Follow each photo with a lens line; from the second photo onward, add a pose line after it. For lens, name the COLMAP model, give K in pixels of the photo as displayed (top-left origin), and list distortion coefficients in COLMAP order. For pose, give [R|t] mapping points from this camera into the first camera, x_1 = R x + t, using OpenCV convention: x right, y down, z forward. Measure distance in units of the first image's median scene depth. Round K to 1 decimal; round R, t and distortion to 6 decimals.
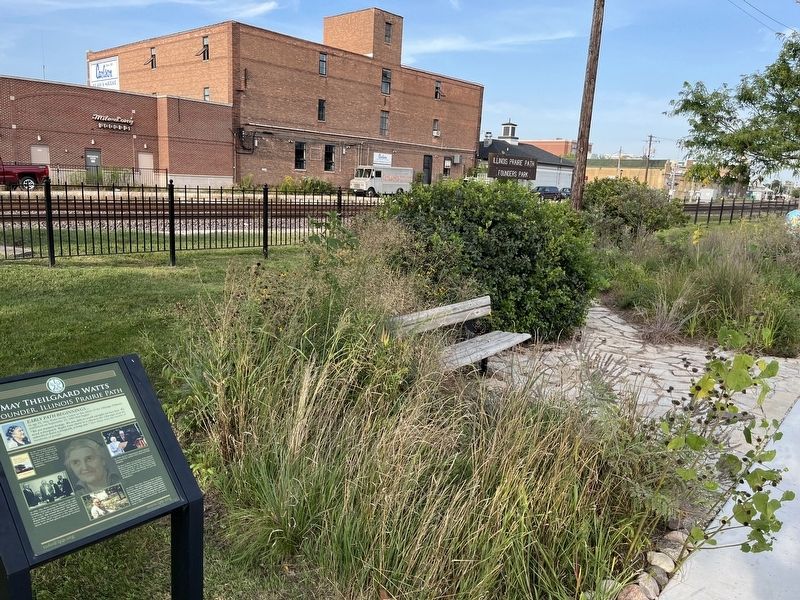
lens RADIAL K [[615.0, 0, 398.2], [0, 615.0, 301.9], [0, 0, 1]] dist [0.037918, -0.044844]
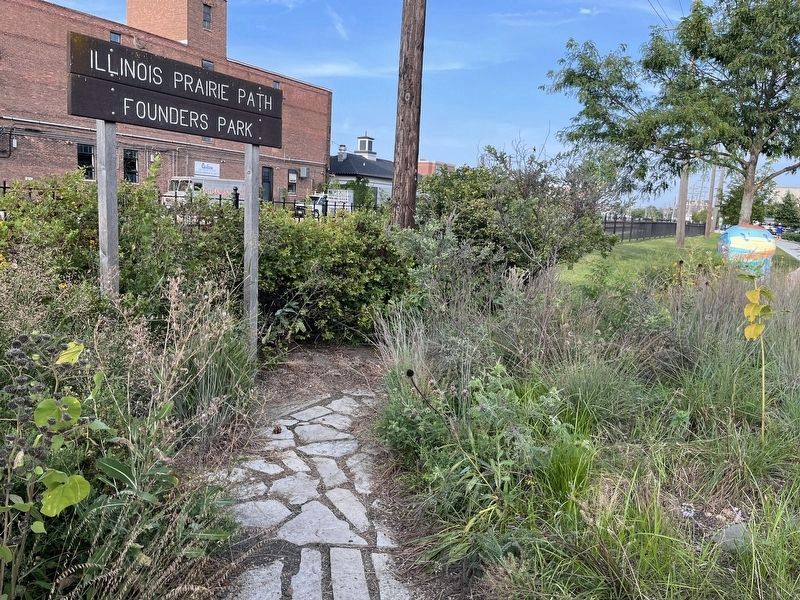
lens RADIAL K [[615.0, 0, 402.2], [0, 615.0, 300.3], [0, 0, 1]] dist [0.037918, -0.044844]
pose [[0.977687, -0.032060, 0.207607, 0.140346], [0.039540, 0.998706, -0.031982, -0.058216], [-0.206313, 0.039477, 0.977689, 0.404971]]
